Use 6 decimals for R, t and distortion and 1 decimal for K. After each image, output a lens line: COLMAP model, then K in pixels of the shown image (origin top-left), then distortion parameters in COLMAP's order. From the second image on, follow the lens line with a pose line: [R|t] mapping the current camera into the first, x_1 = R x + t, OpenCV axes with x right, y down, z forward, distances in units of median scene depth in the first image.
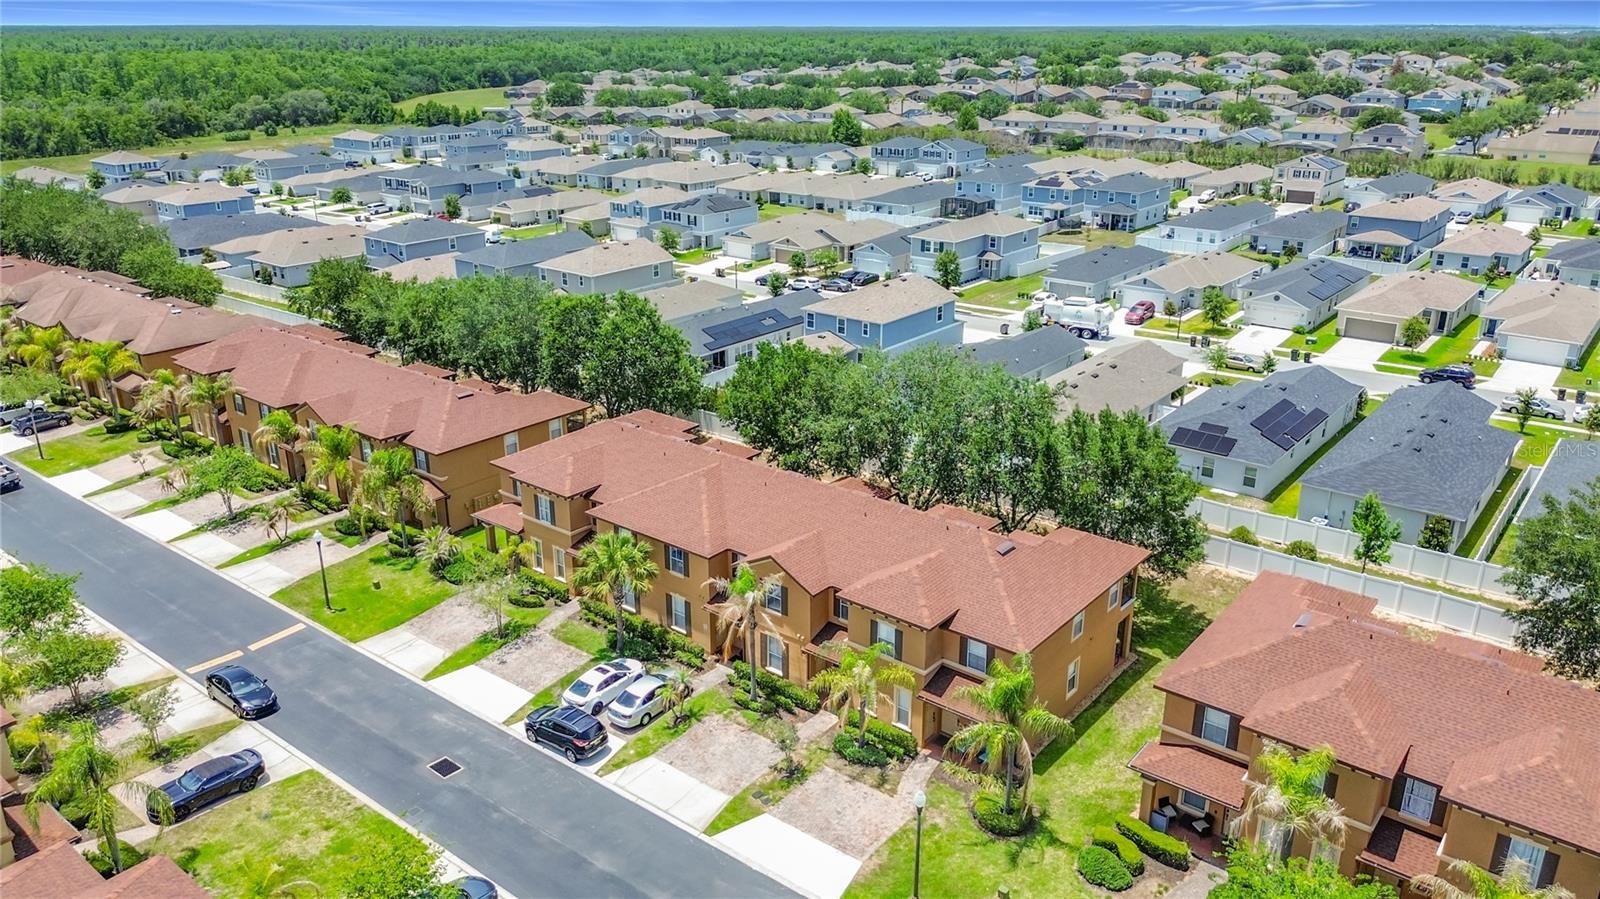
lens RADIAL K [[1151.7, 0, 800.7], [0, 1151.7, 439.3], [0, 0, 1]] dist [0.016926, -0.005062]
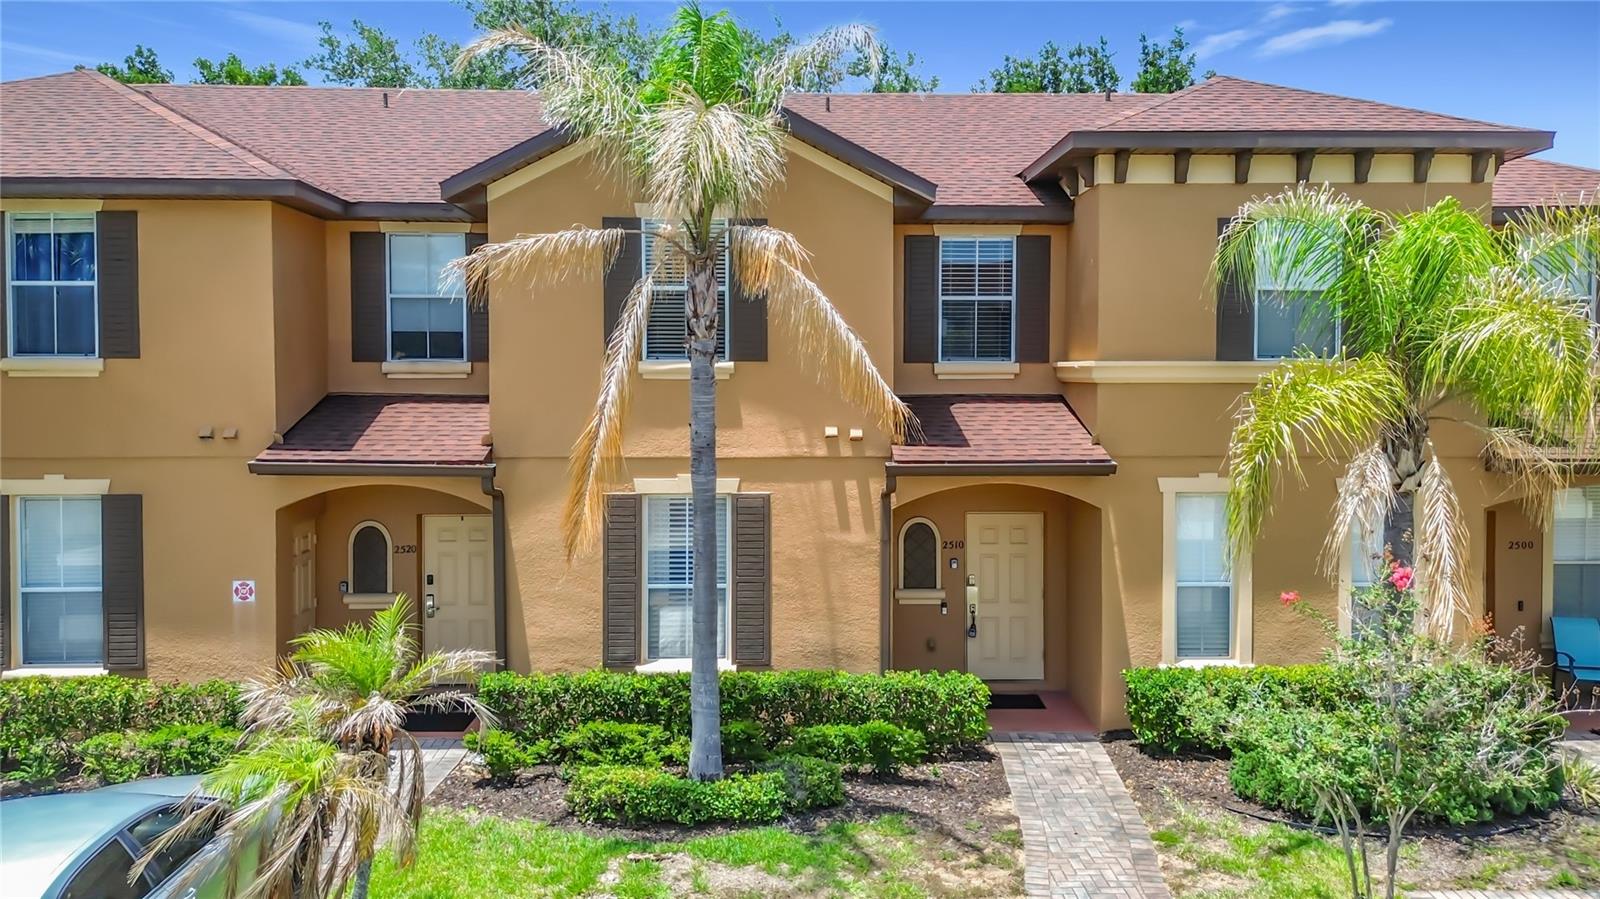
lens RADIAL K [[1176.3, 0, 801.5], [0, 1176.3, 395.0], [0, 0, 1]] dist [0.009612, -0.002127]
pose [[0.761611, -0.016226, 0.647831, -0.129216], [0.217224, 0.948242, -0.231626, 0.180770], [-0.610542, 0.317133, 0.725717, 0.701315]]
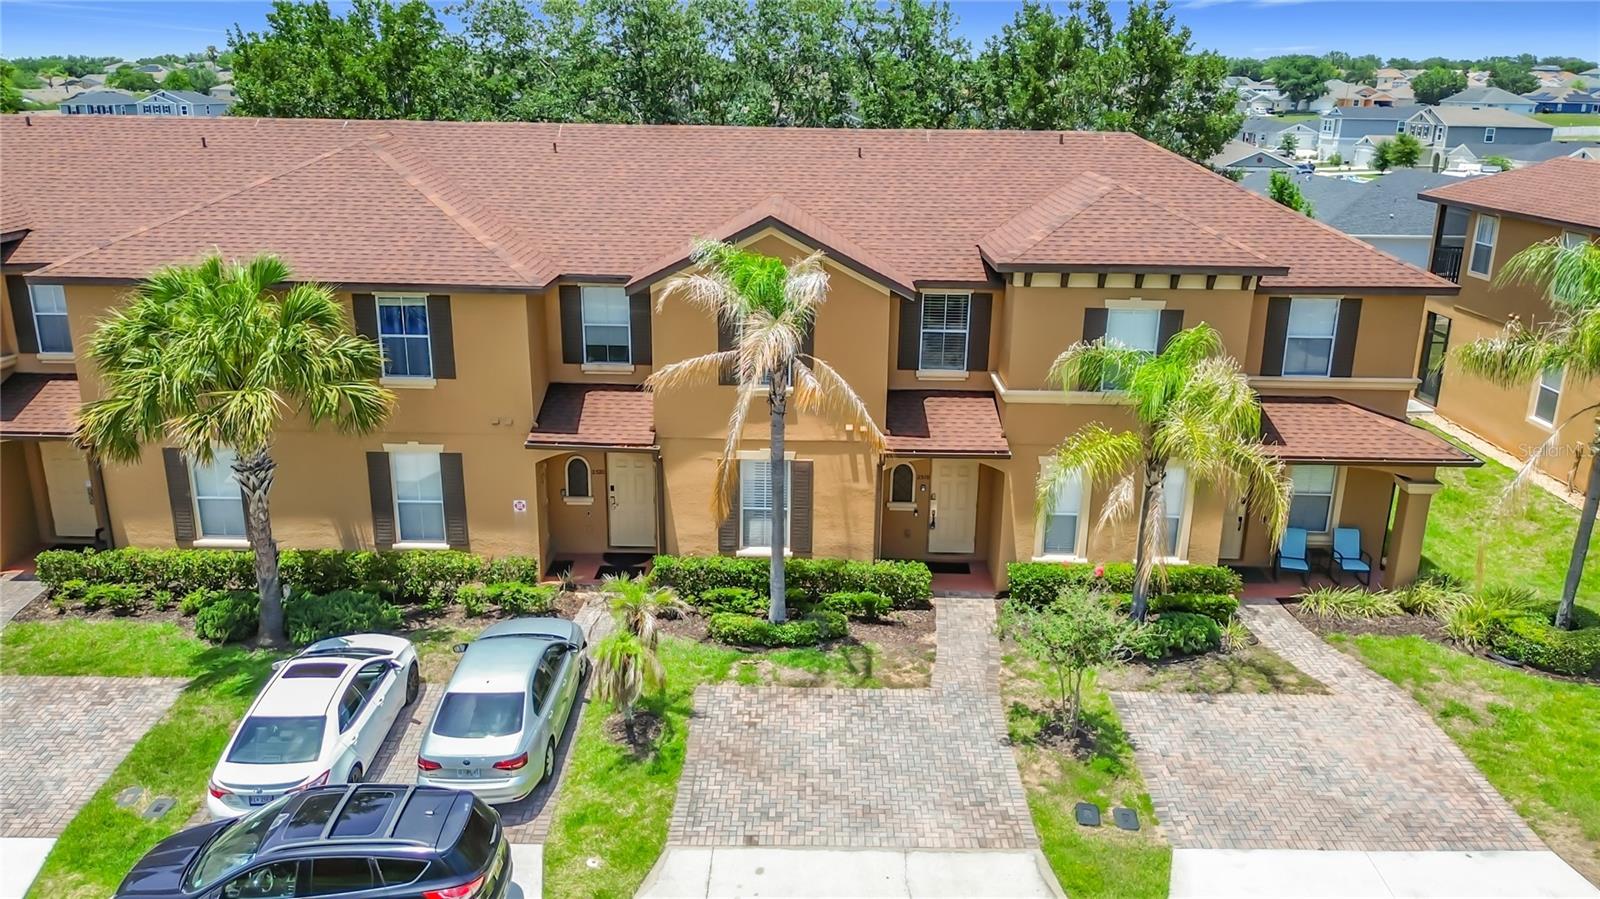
lens RADIAL K [[1184.3, 0, 800.0], [0, 1184.3, 449.5], [0, 0, 1]] dist [0.000418, -0.003737]
pose [[0.788996, -0.171790, 0.589893, -0.211047], [0.192152, 0.980946, 0.028666, 0.136729], [-0.583577, 0.090732, 0.806973, 0.577801]]
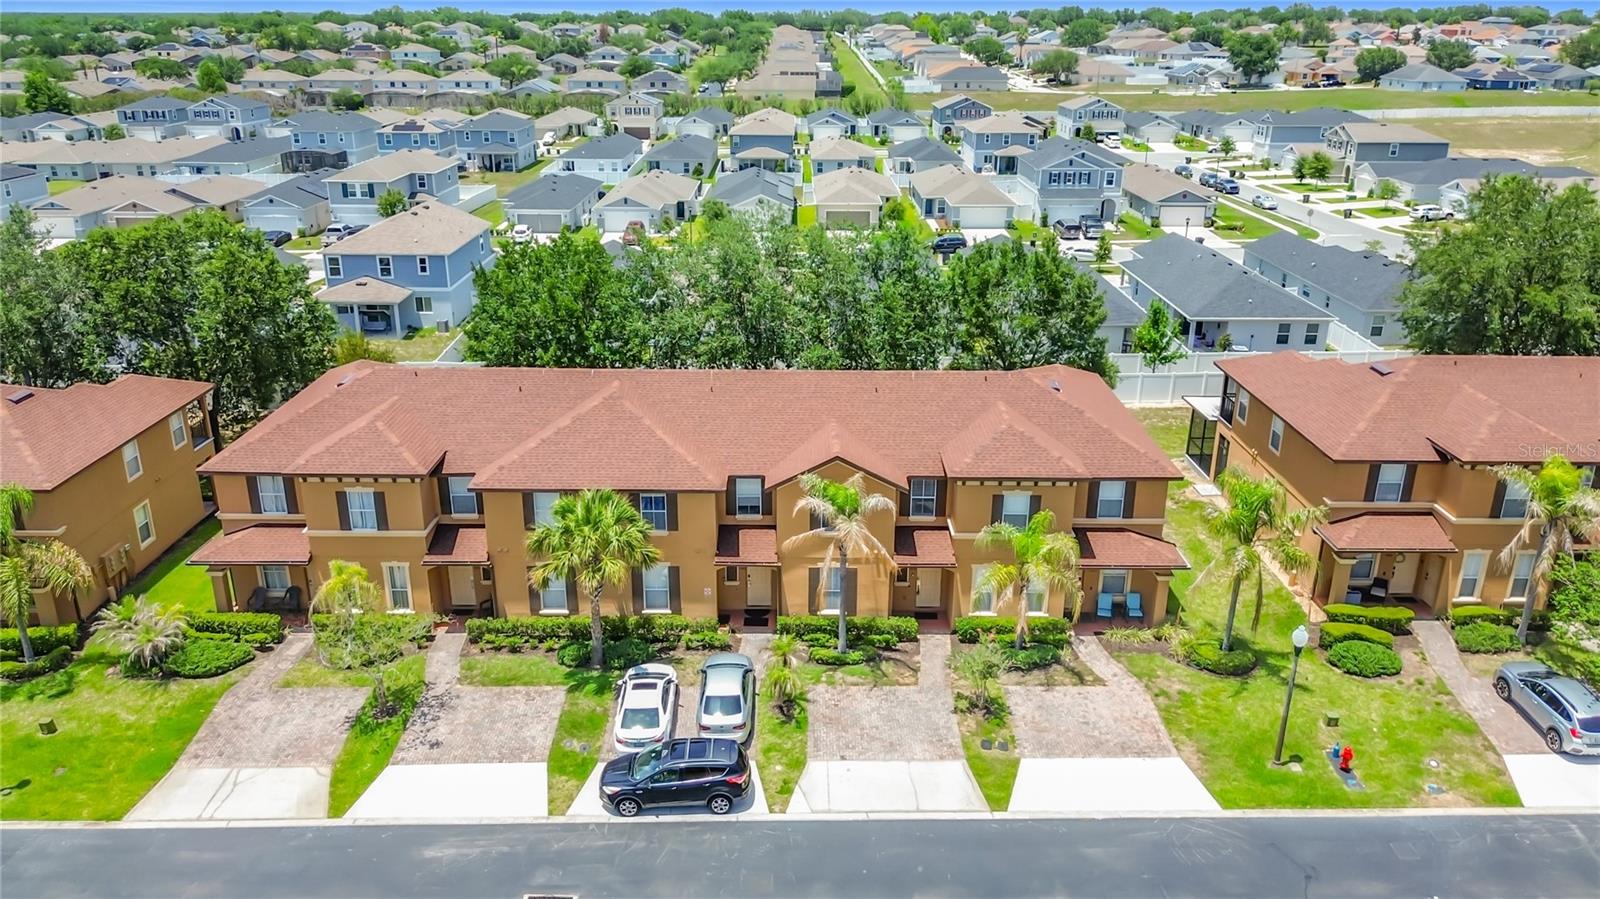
lens RADIAL K [[1151.7, 0, 800.7], [0, 1151.7, 439.3], [0, 0, 1]] dist [0.016926, -0.005062]
pose [[0.778200, -0.209490, 0.592047, -0.404481], [0.203177, 0.976007, 0.078289, 0.021651], [-0.594243, 0.059366, 0.802092, 0.341277]]
